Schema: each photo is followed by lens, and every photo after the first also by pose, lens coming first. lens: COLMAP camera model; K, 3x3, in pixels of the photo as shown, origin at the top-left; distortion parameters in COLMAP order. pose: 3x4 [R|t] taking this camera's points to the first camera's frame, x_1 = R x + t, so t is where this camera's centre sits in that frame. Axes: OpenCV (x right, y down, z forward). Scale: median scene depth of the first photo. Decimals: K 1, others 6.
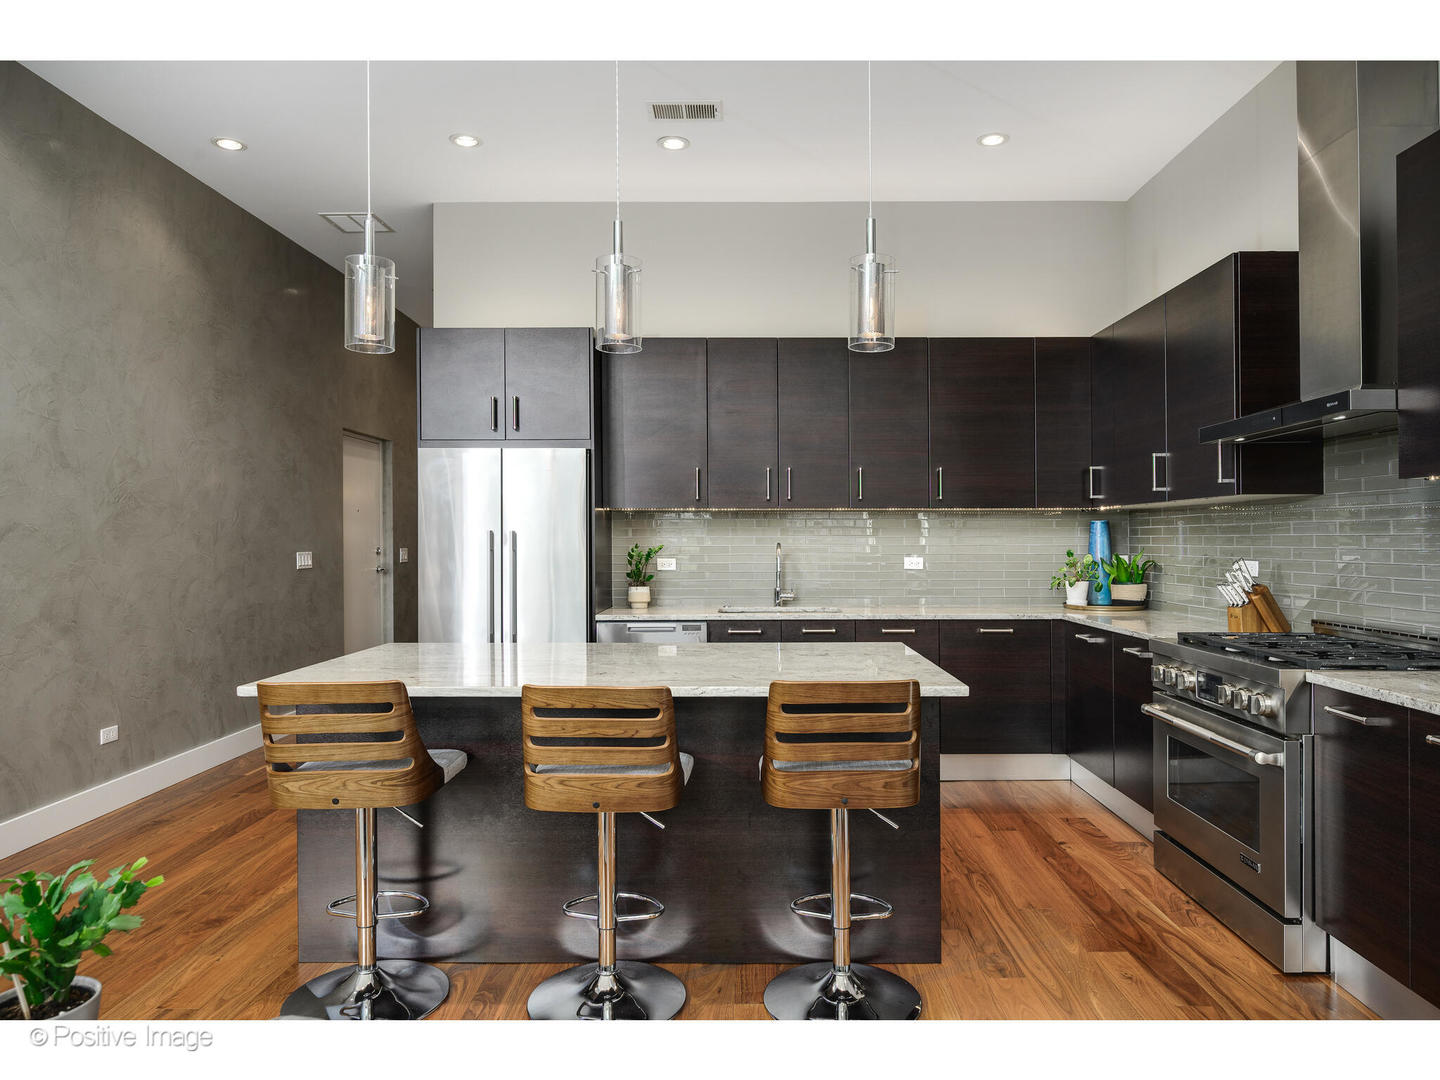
lens RADIAL K [[960.5, 0, 752.6], [0, 960.5, 533.5], [0, 0, 1]] dist [-0.003252, -0.001390]
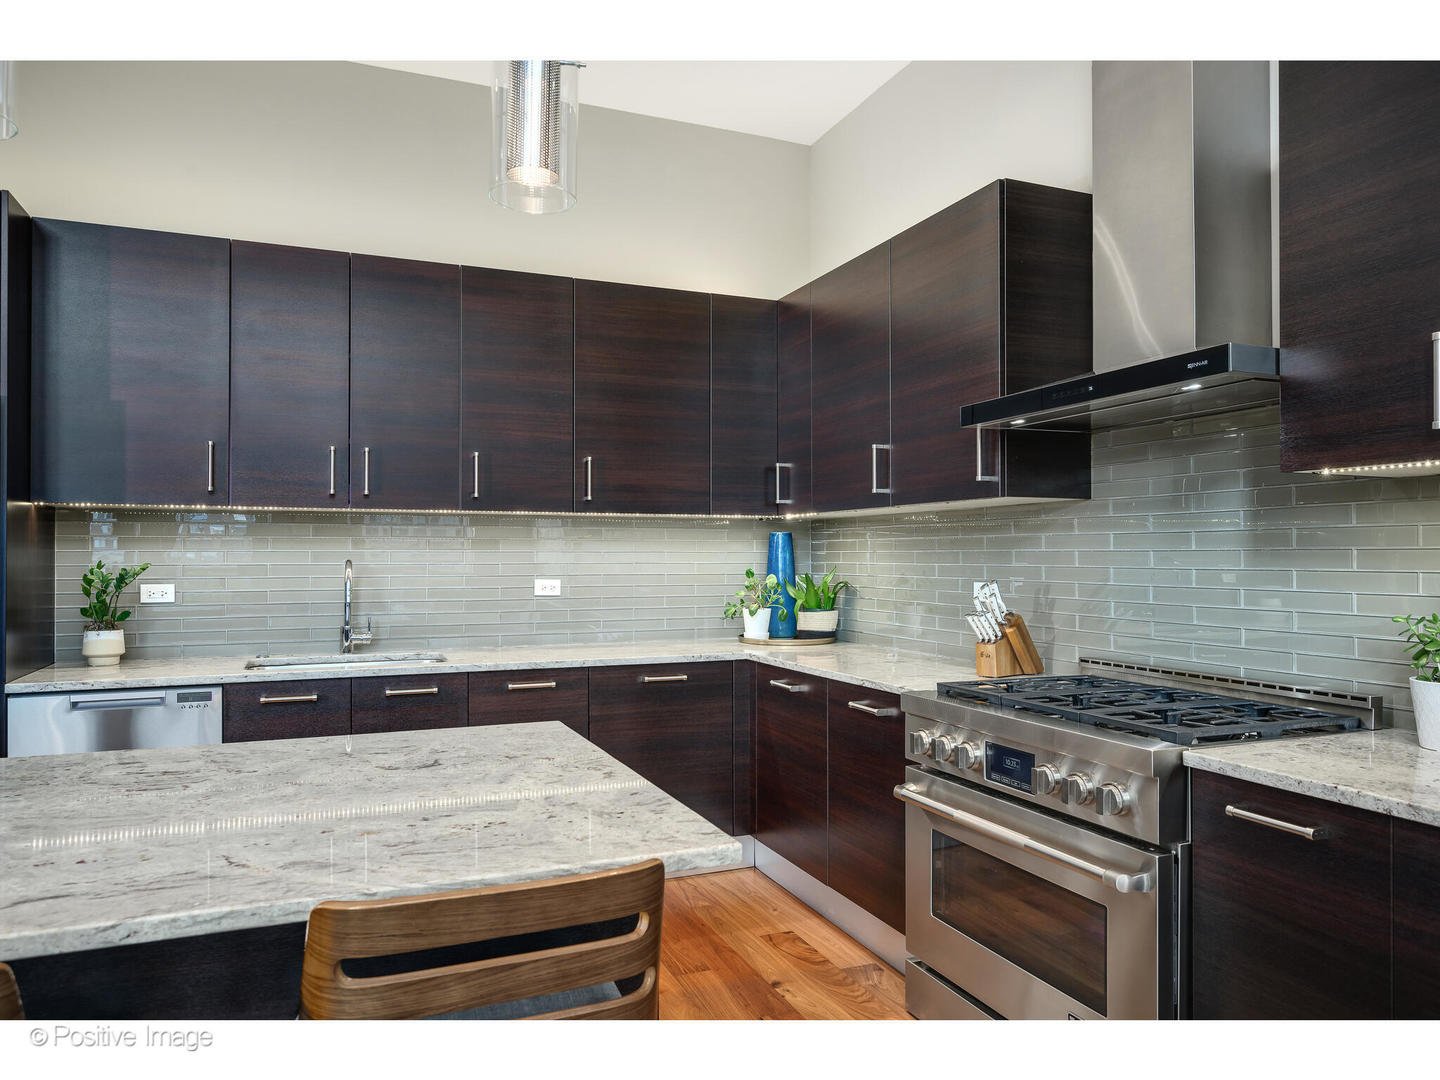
lens RADIAL K [[960.5, 0, 752.6], [0, 960.5, 533.5], [0, 0, 1]] dist [-0.003252, -0.001390]
pose [[0.912499, 0.011096, 0.408928, 0.011082], [-0.004383, 0.999840, -0.017350, 0.002035], [-0.409055, 0.014040, 0.912402, 0.295833]]
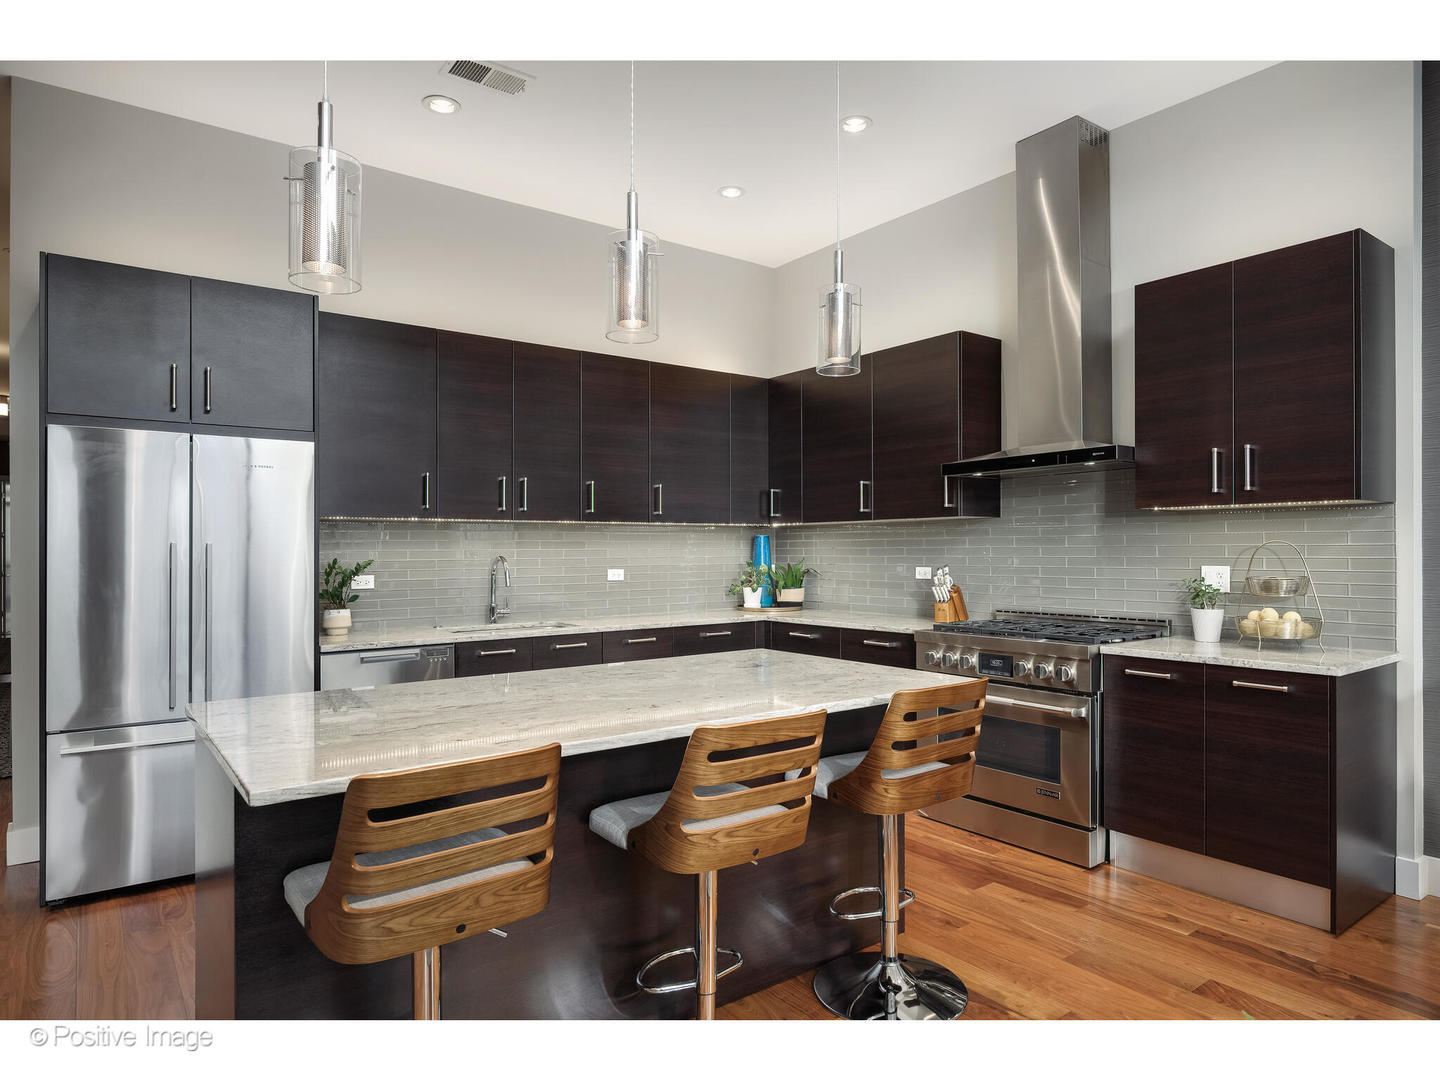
lens RADIAL K [[875.9, 0, 720.0], [0, 875.9, 540.0], [0, 0, 1]] dist [-0.000954, 0.000090]
pose [[0.782887, 0.003535, 0.622153, -0.374734], [0.000897, 0.999976, -0.006811, -0.000348], [-0.622163, 0.005890, 0.782866, 0.206880]]
